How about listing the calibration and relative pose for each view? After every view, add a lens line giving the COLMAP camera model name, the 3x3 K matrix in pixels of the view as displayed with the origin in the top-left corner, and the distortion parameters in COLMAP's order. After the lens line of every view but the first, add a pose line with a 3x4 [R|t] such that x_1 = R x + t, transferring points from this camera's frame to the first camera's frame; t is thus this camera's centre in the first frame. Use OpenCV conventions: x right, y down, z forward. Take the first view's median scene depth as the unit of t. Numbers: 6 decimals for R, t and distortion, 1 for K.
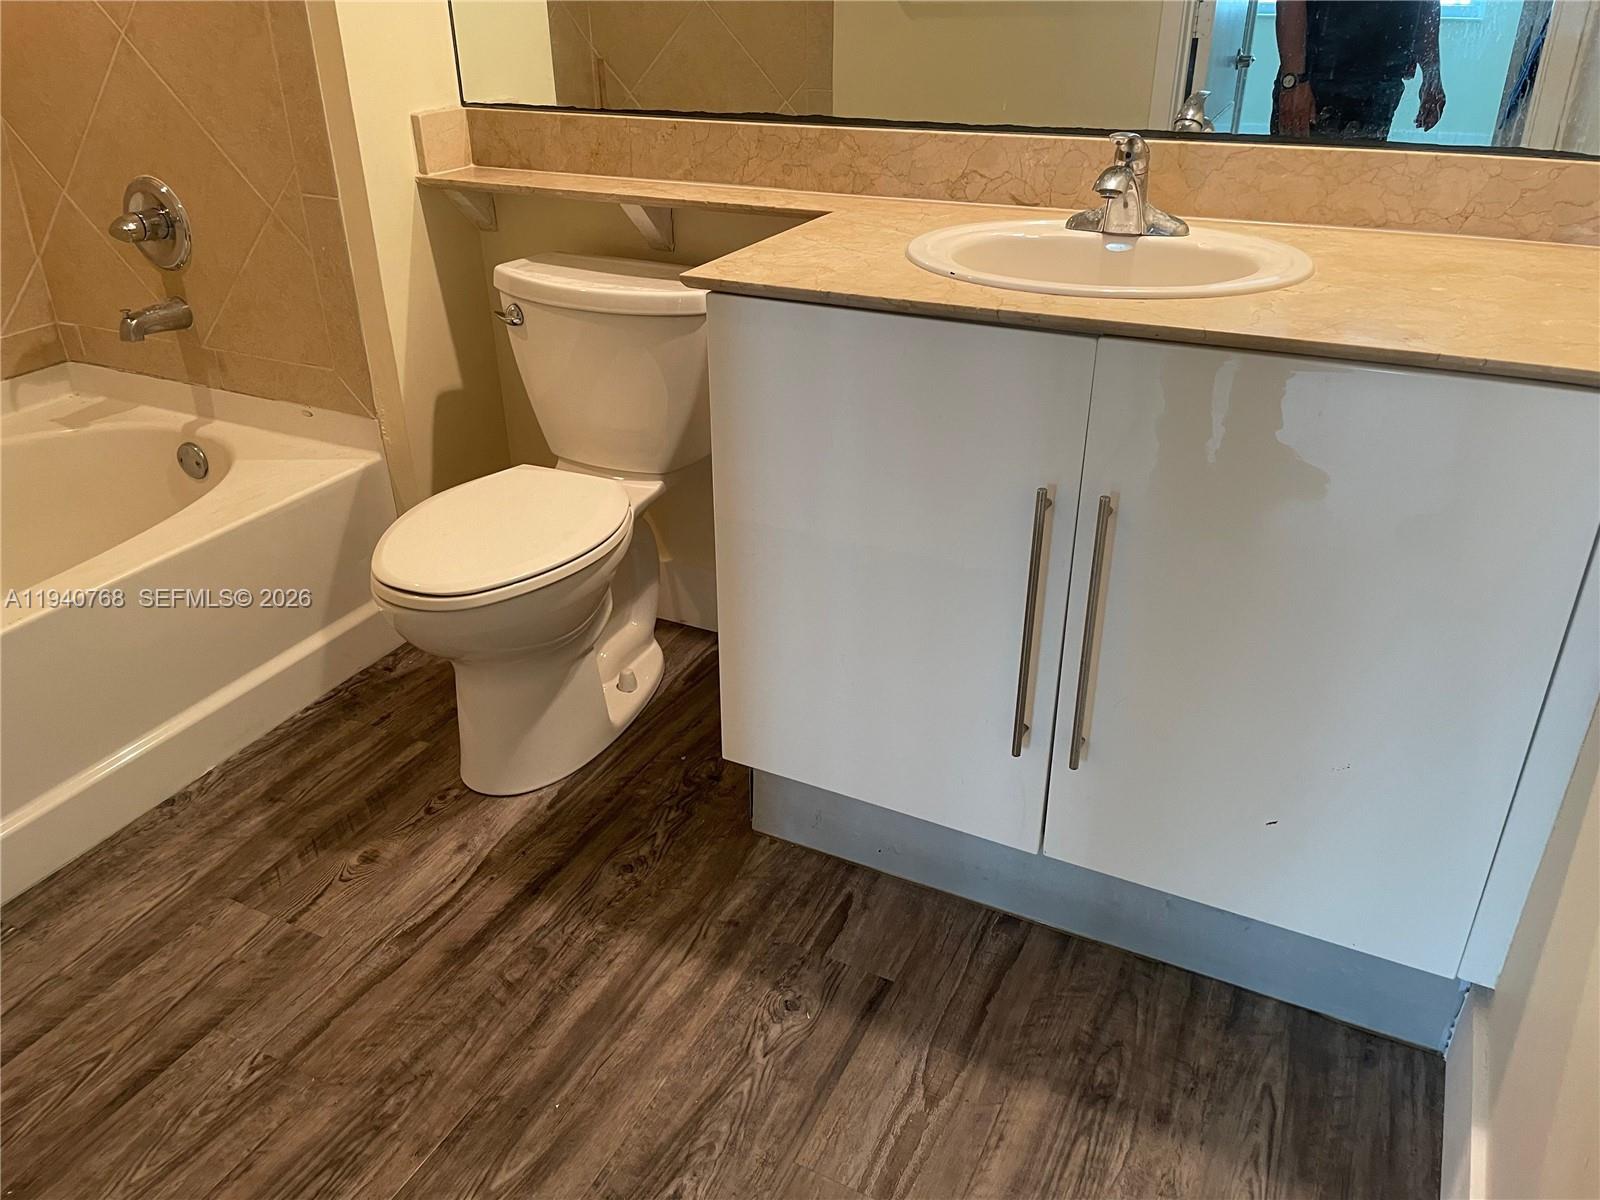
lens RADIAL K [[1206.9, 0, 800.0], [0, 1206.9, 600.0], [0, 0, 1]] dist [0.037659, -0.055078]
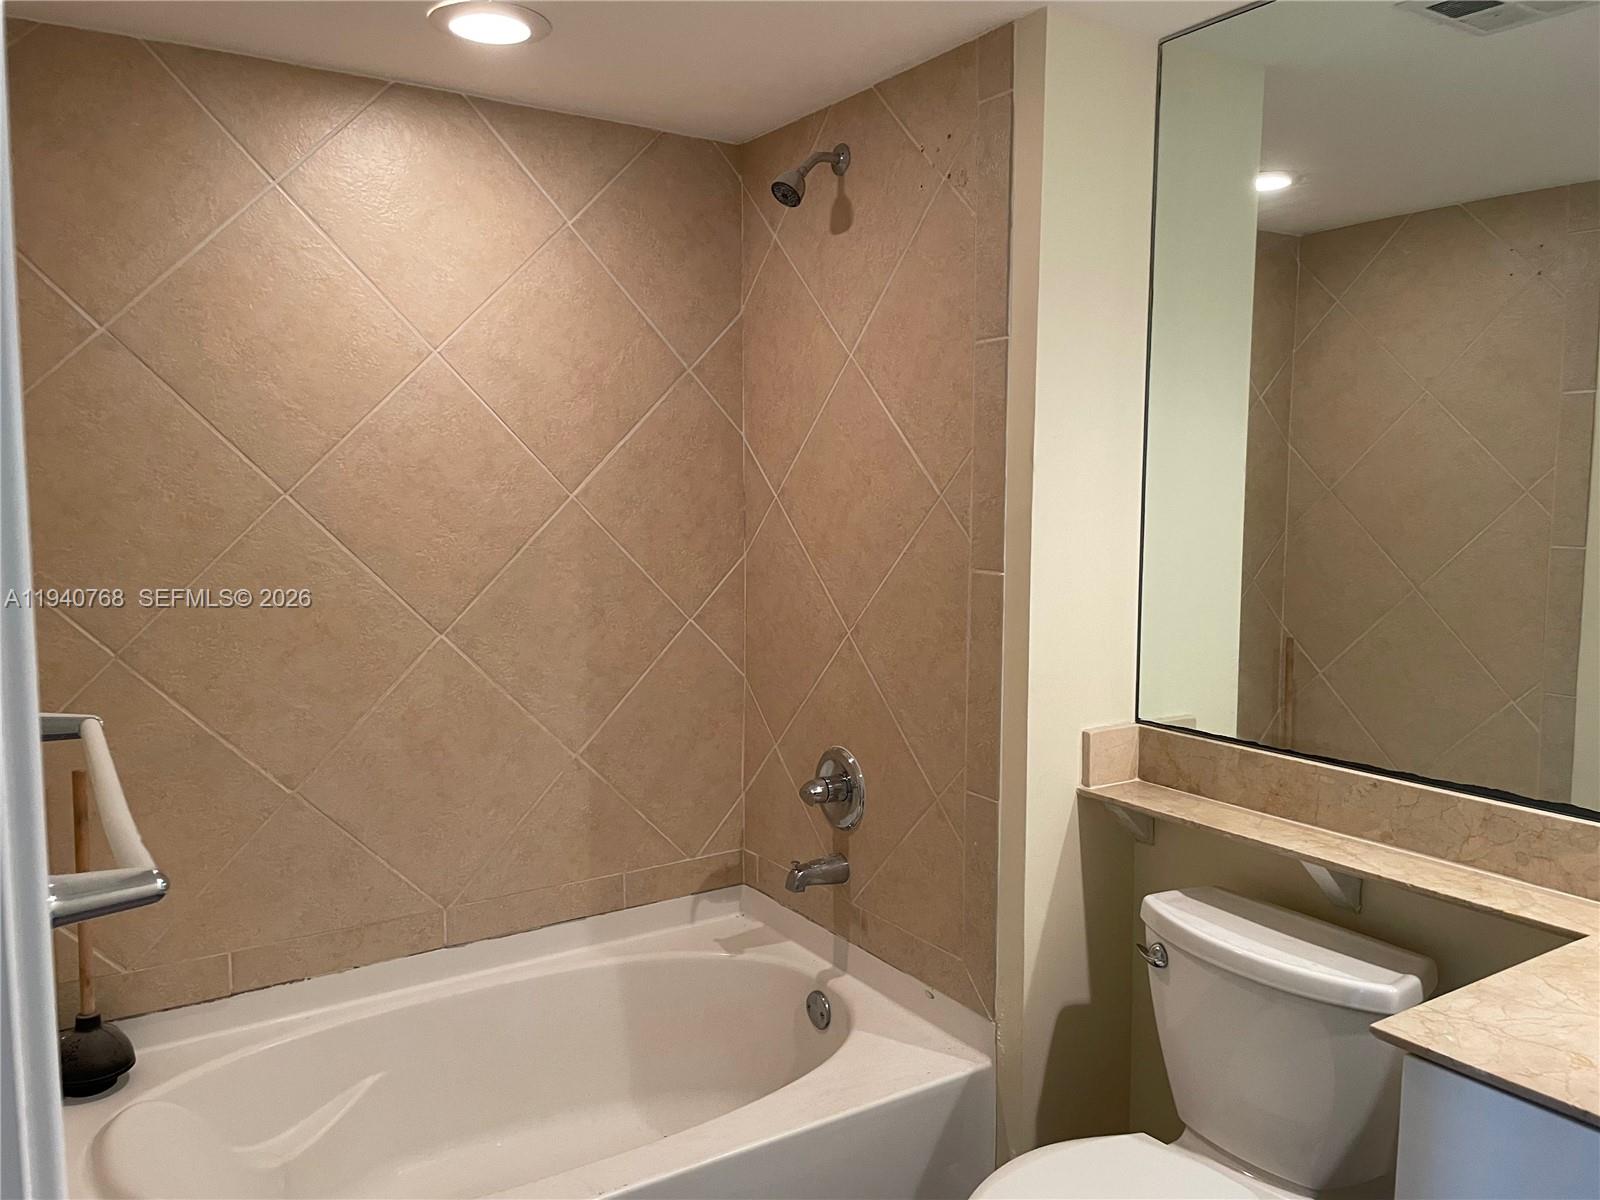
lens RADIAL K [[1198.7, 0, 788.3], [0, 1198.7, 598.4], [0, 0, 1]] dist [0.090823, -0.128870]
pose [[0.857312, 0.058033, -0.511515, -0.022031], [-0.246048, 0.918978, -0.308122, -0.122738], [0.452190, 0.390014, 0.802130, 0.037915]]
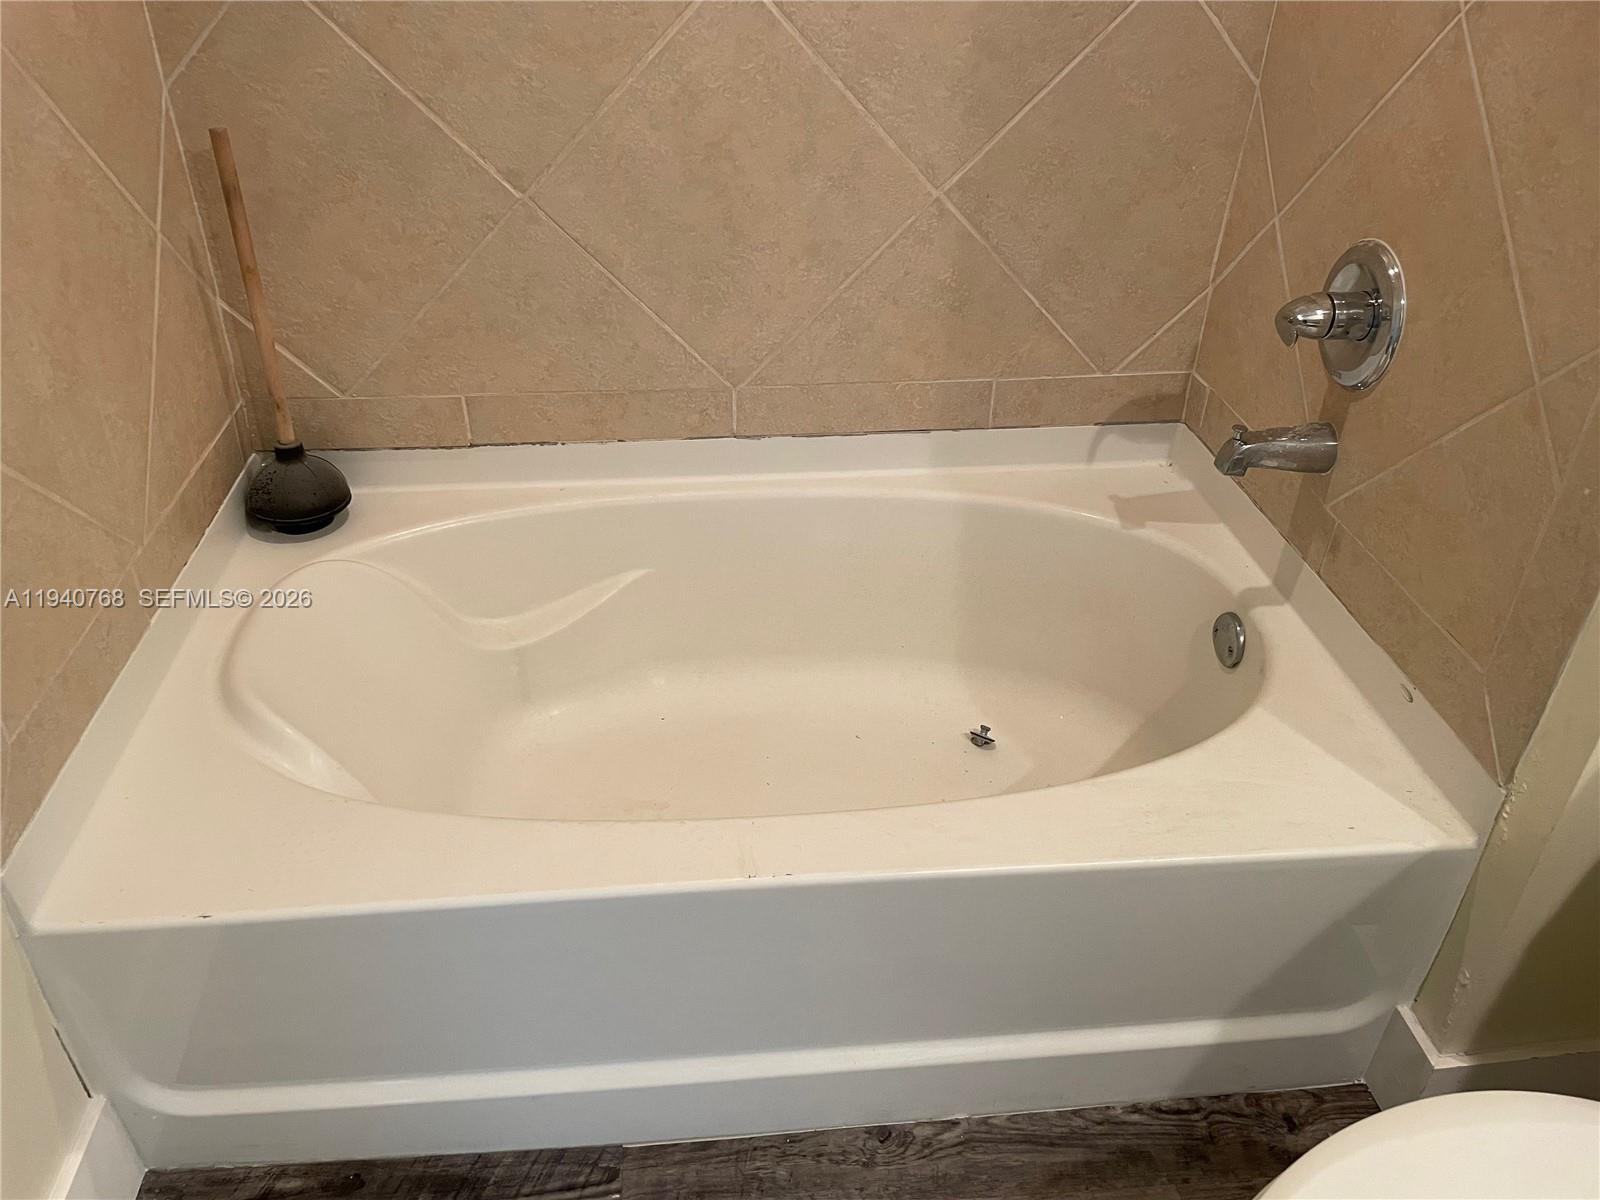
lens RADIAL K [[1198.7, 0, 788.3], [0, 1198.7, 598.4], [0, 0, 1]] dist [0.090823, -0.128870]
pose [[0.525319, 0.480380, -0.702336, -0.179269], [-0.411303, 0.865919, 0.284629, -0.246064], [0.744896, 0.139352, 0.652465, 0.403138]]
